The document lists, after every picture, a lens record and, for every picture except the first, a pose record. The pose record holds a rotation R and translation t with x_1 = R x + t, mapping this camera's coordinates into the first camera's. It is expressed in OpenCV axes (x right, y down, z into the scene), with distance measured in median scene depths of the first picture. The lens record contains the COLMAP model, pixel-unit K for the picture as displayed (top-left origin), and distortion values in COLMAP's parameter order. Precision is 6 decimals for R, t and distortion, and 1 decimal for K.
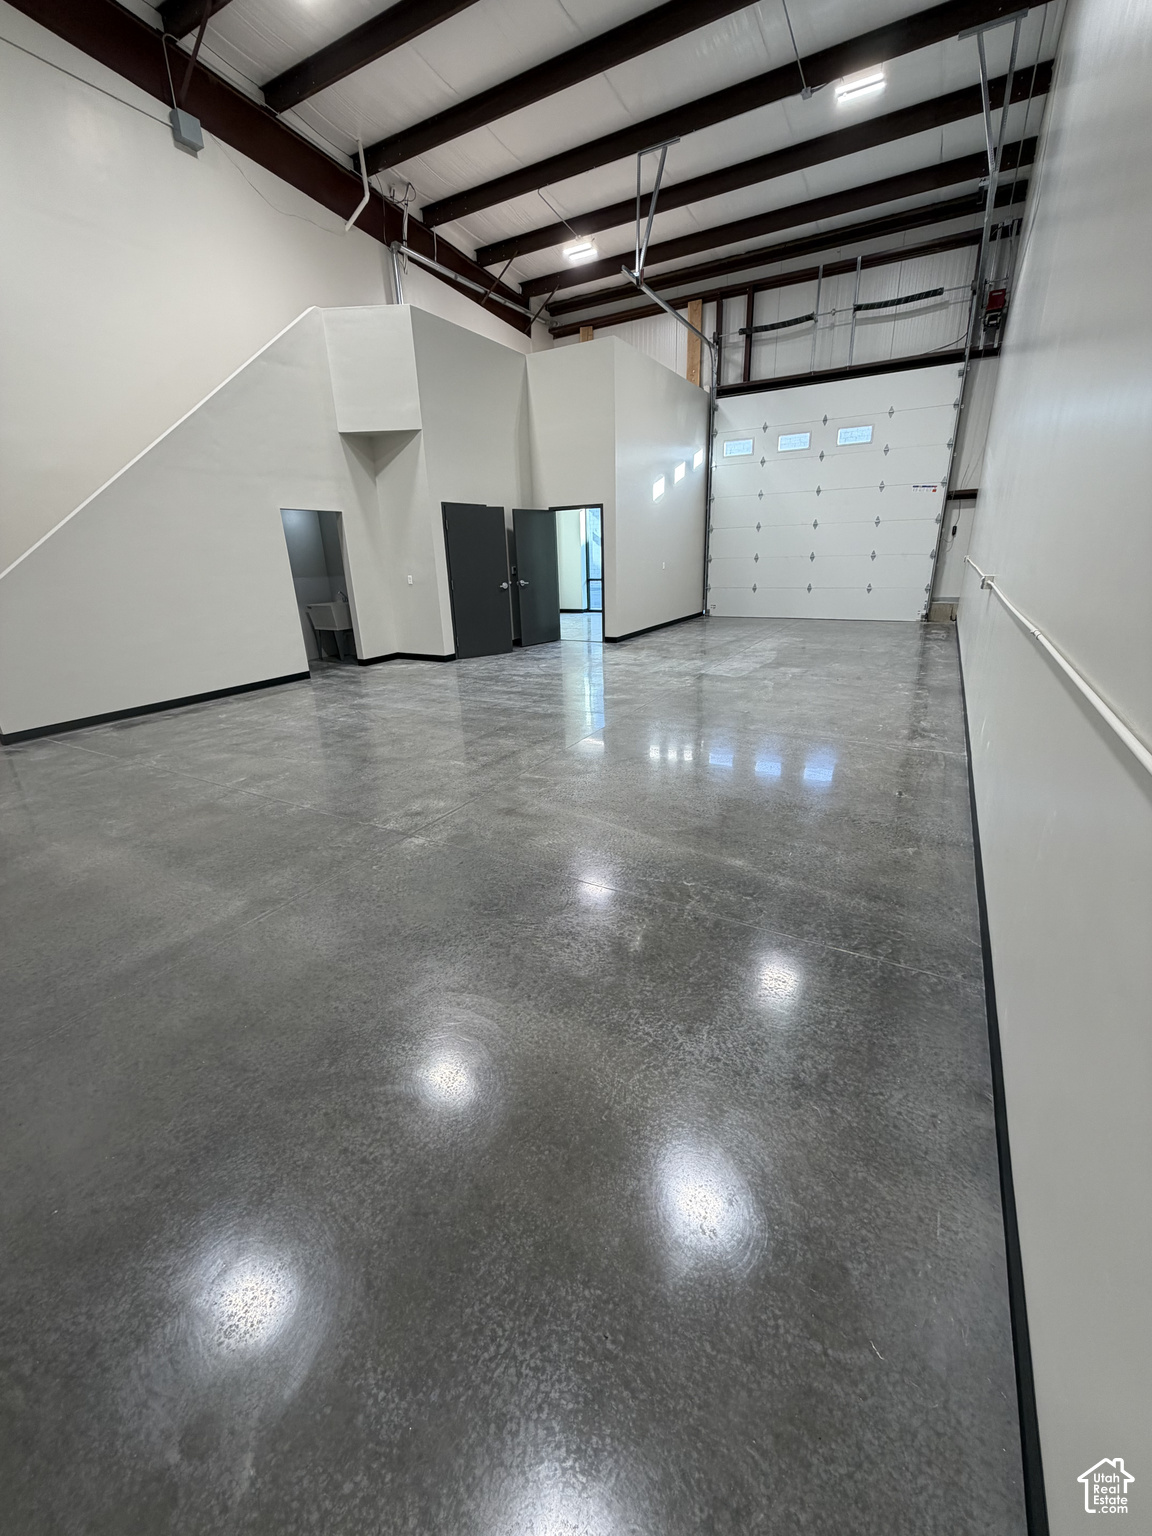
lens RADIAL K [[610.8, 0, 584.4], [0, 610.8, 760.8], [0, 0, 1]] dist [-0.001807, -0.000143]
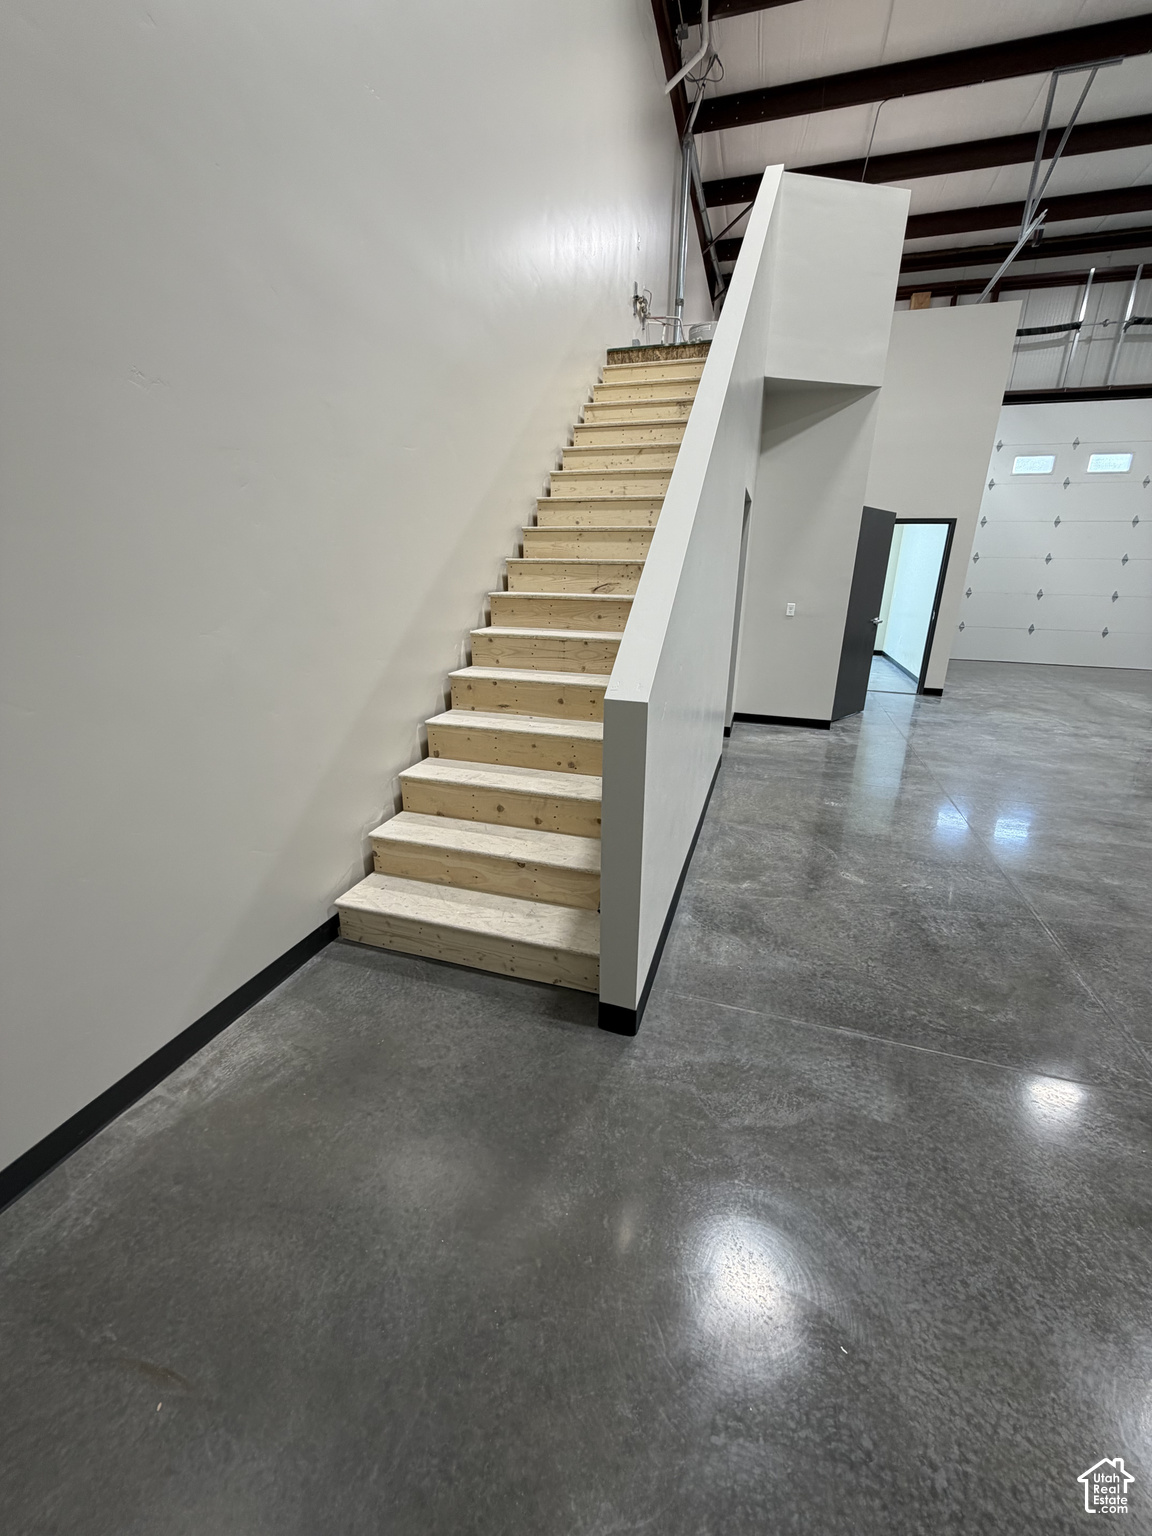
lens RADIAL K [[610.8, 0, 574.4], [0, 610.8, 775.1], [0, 0, 1]] dist [-0.001807, -0.000143]
pose [[0.977013, -0.022658, 0.211974, -0.584321], [0.025298, 0.999632, -0.009753, -0.091756], [-0.211675, 0.014892, 0.977227, 0.322895]]
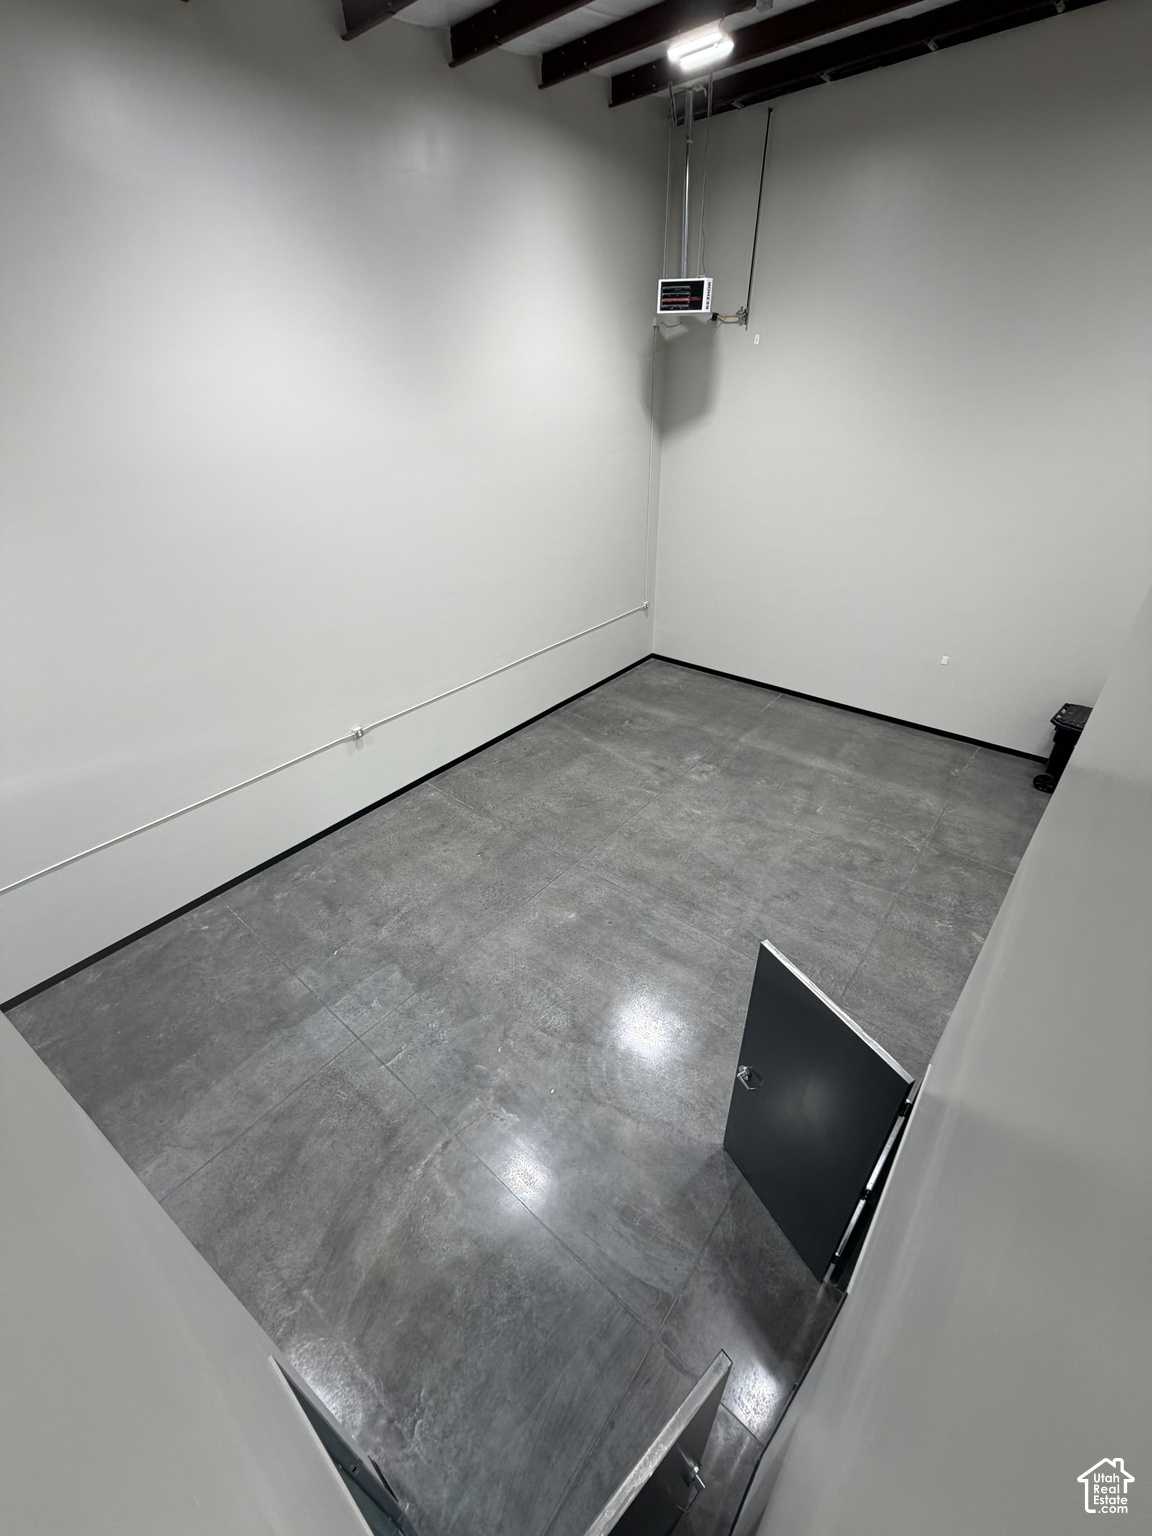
lens RADIAL K [[610.8, 0, 577.0], [0, 610.8, 764.8], [0, 0, 1]] dist [-0.001807, -0.000143]
pose [[-0.981392, -0.051145, 0.185080, -0.222000], [0.112232, 0.629301, 0.769015, -1.651145], [-0.155802, 0.775477, -0.611851, 2.322175]]
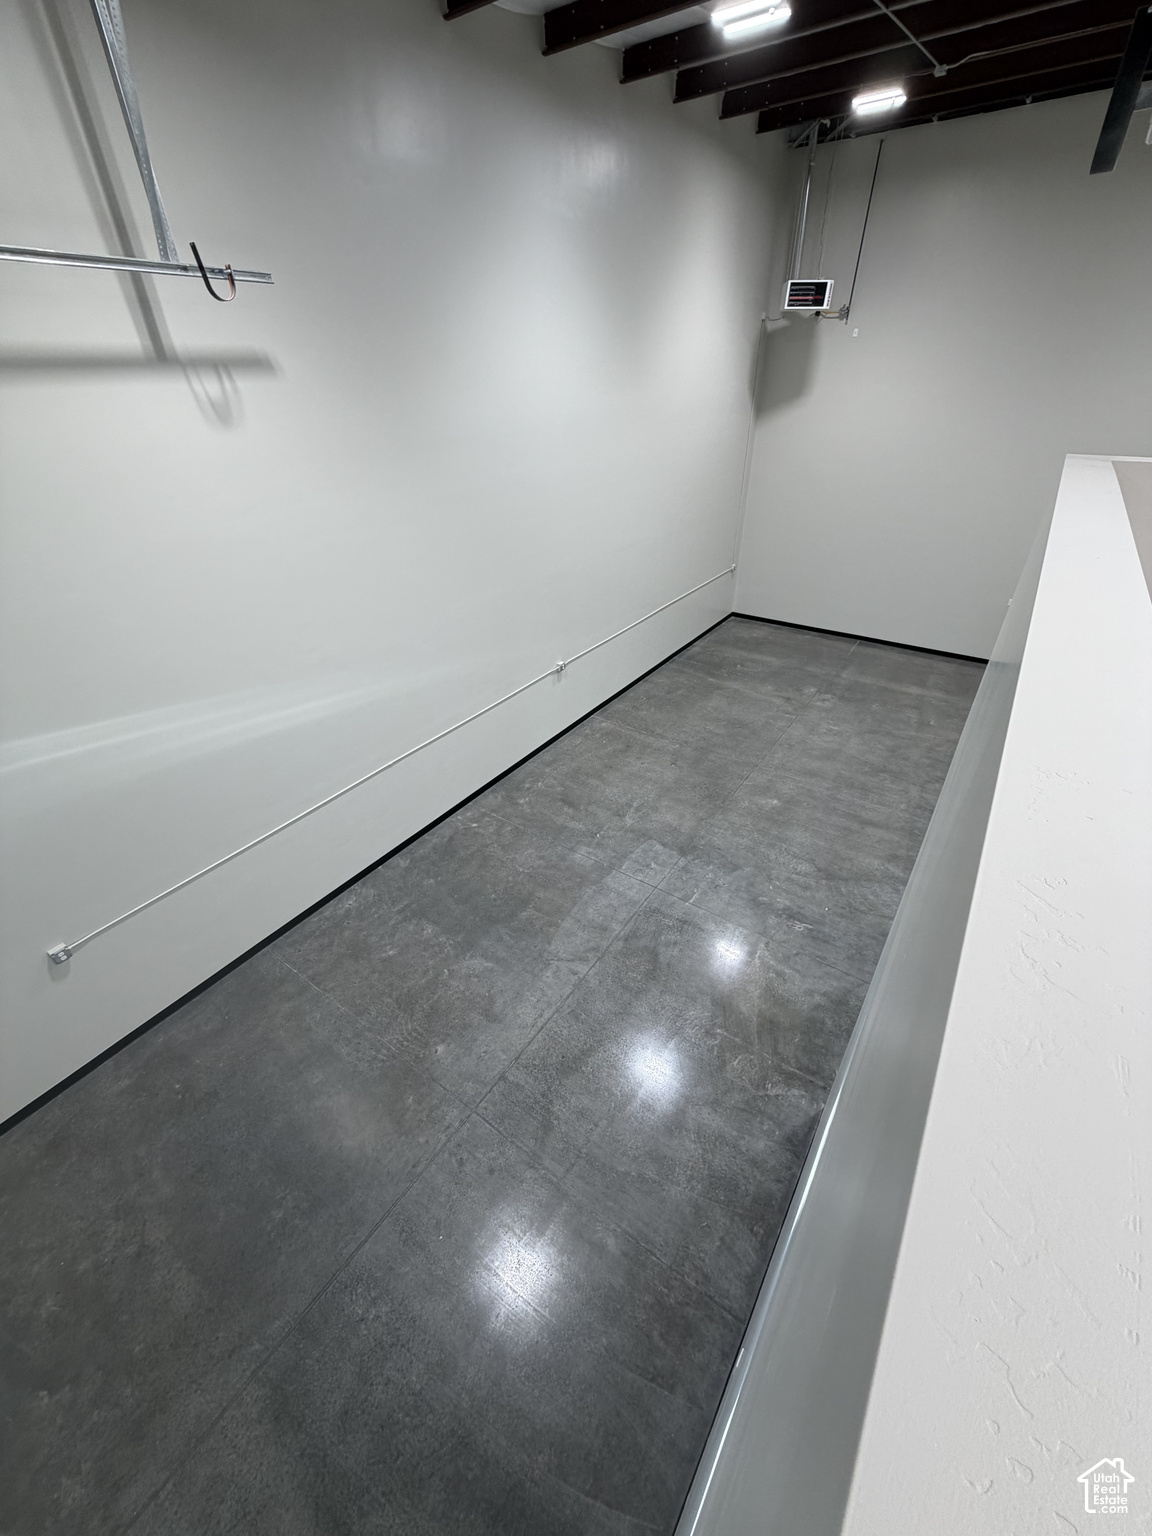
lens RADIAL K [[610.8, 0, 579.0], [0, 610.8, 764.7], [0, 0, 1]] dist [-0.001807, -0.000143]
pose [[-0.994241, -0.015795, 0.106000, 0.487253], [0.073669, 0.617626, 0.783014, -1.835009], [-0.077836, 0.786314, -0.612905, 2.812881]]
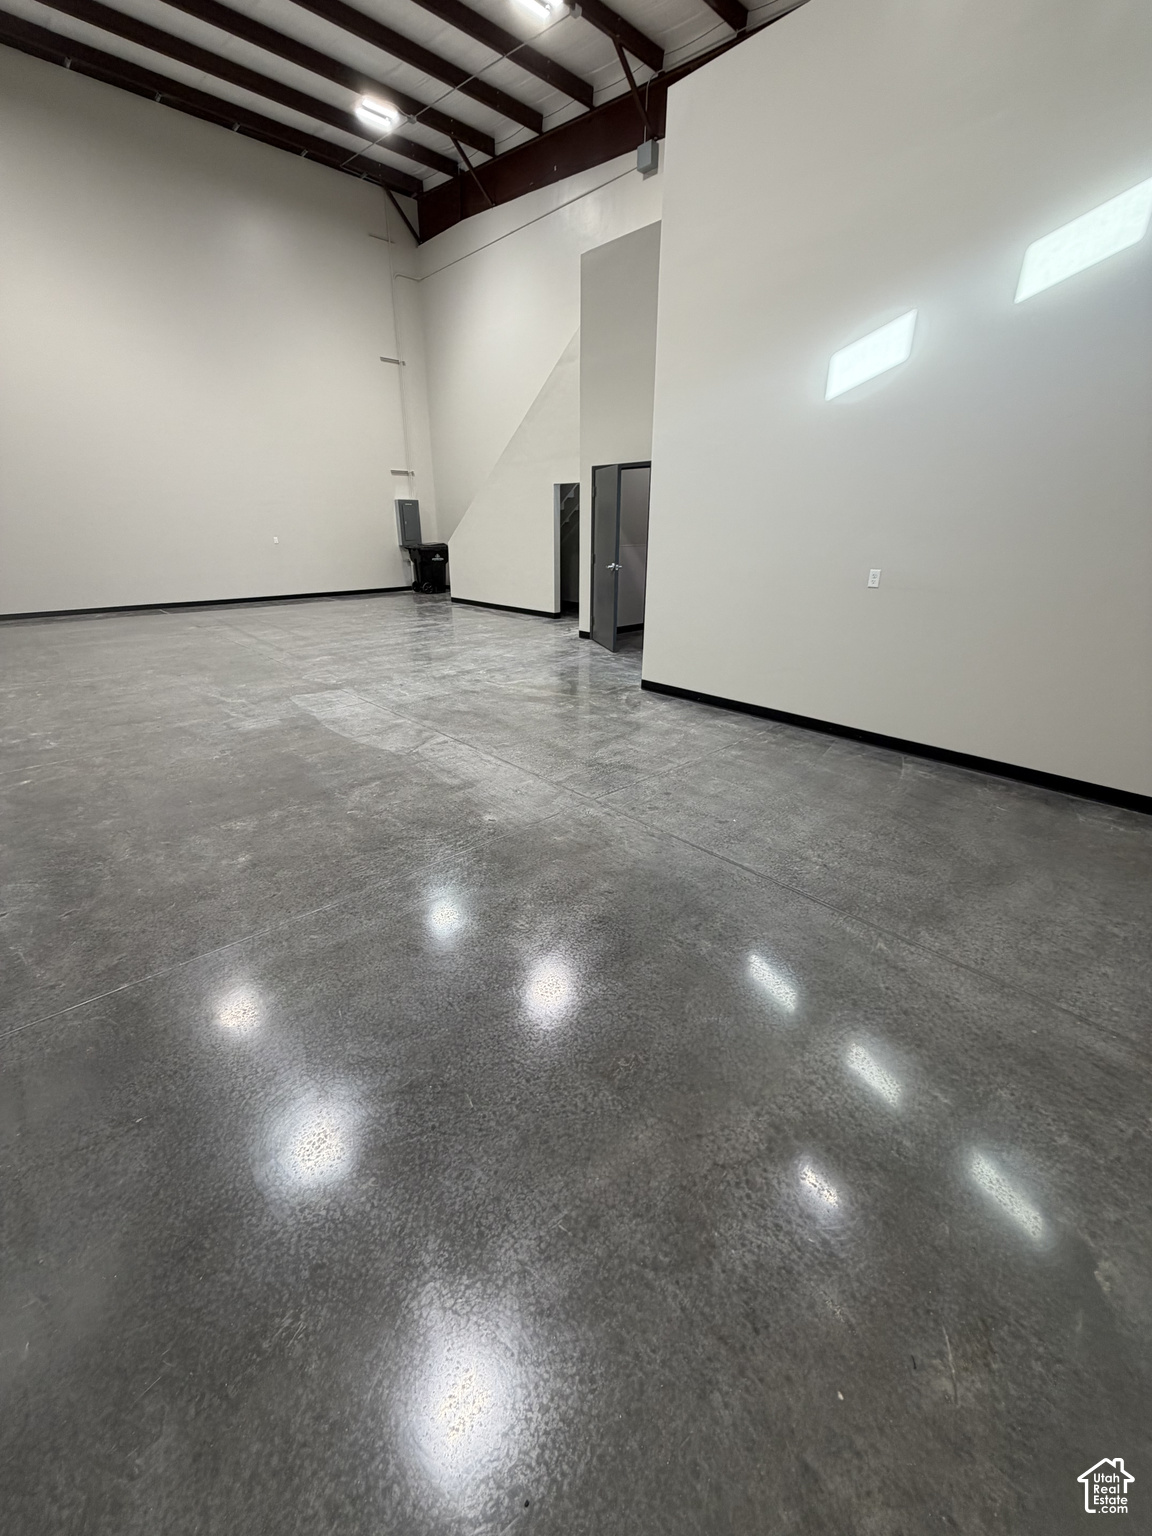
lens RADIAL K [[610.8, 0, 572.7], [0, 610.8, 764.2], [0, 0, 1]] dist [-0.001807, -0.000143]
pose [[-0.304731, 0.370402, -0.877463, 1.569582], [-0.313778, 0.830807, 0.459678, -0.989339], [0.899268, 0.415407, -0.136948, 2.710541]]
